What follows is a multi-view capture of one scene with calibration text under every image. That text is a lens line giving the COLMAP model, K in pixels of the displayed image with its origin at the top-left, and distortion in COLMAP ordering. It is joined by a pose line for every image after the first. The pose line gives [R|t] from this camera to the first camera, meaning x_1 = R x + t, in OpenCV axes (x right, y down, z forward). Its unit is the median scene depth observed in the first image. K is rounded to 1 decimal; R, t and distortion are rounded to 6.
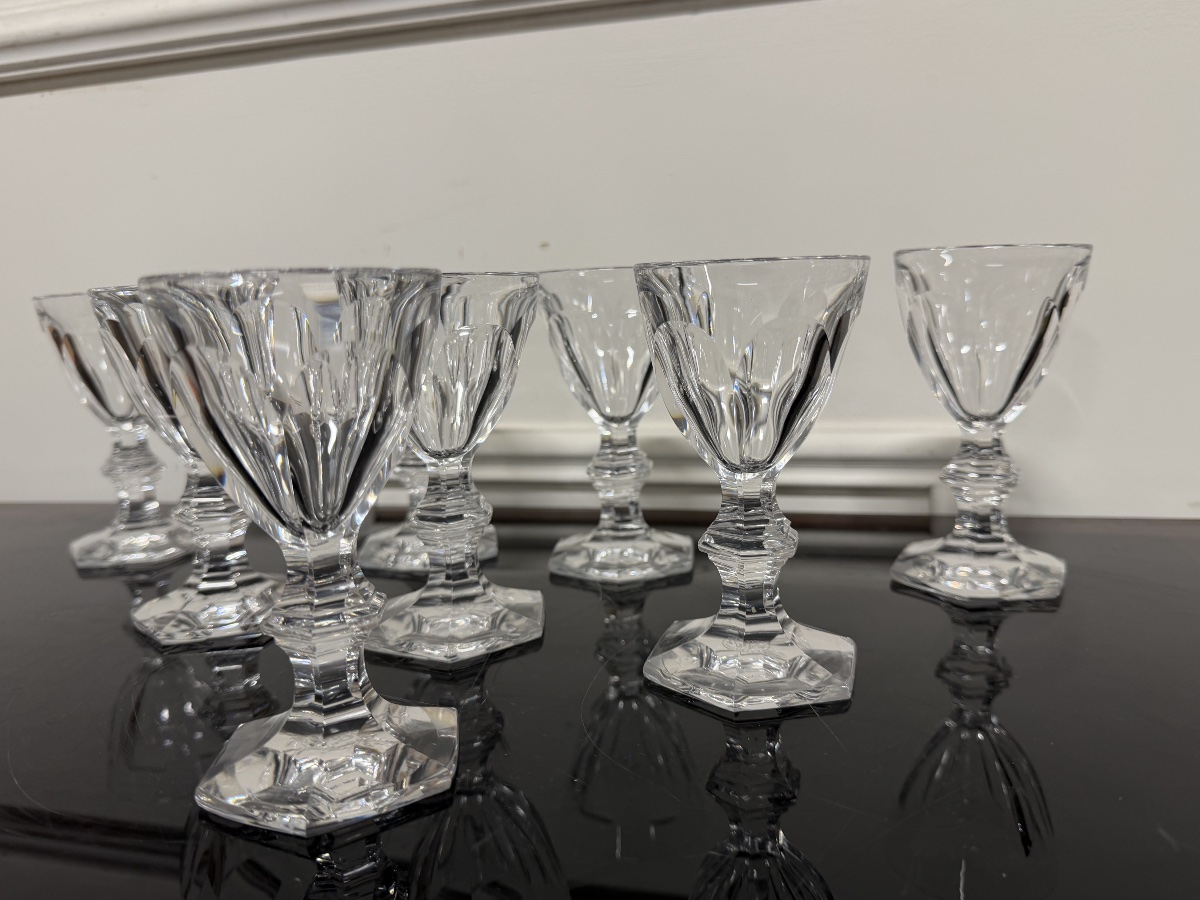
lens RADIAL K [[911.0, 0, 604.0], [0, 911.0, 447.7], [0, 0, 1]] dist [0.002606, -0.000925]
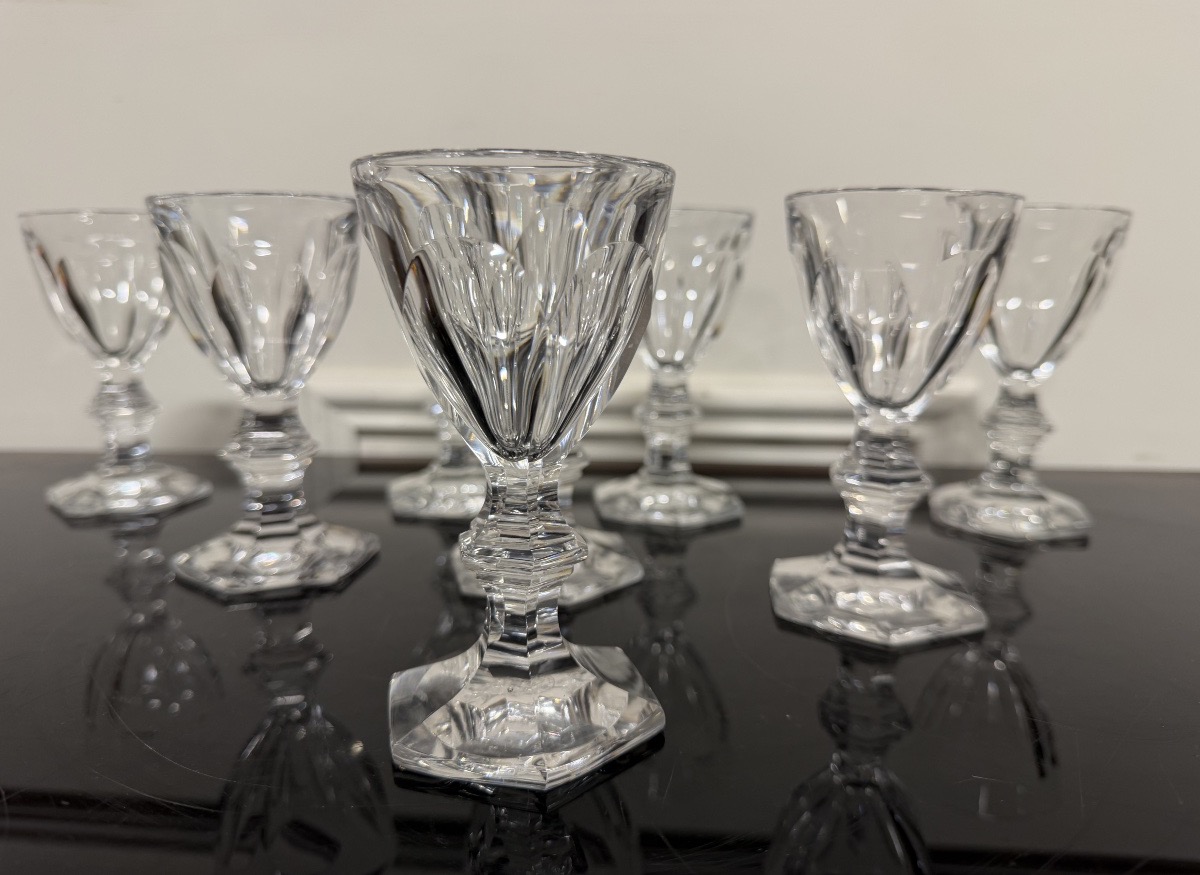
lens RADIAL K [[849.6, 0, 597.4], [0, 849.6, 432.9], [0, 0, 1]] dist [-0.038500, -0.000782]
pose [[0.984807, 0.013159, 0.173154, -0.221872], [-0.015342, 0.999819, 0.011272, 0.034826], [-0.172974, -0.013757, 0.984830, 0.100619]]
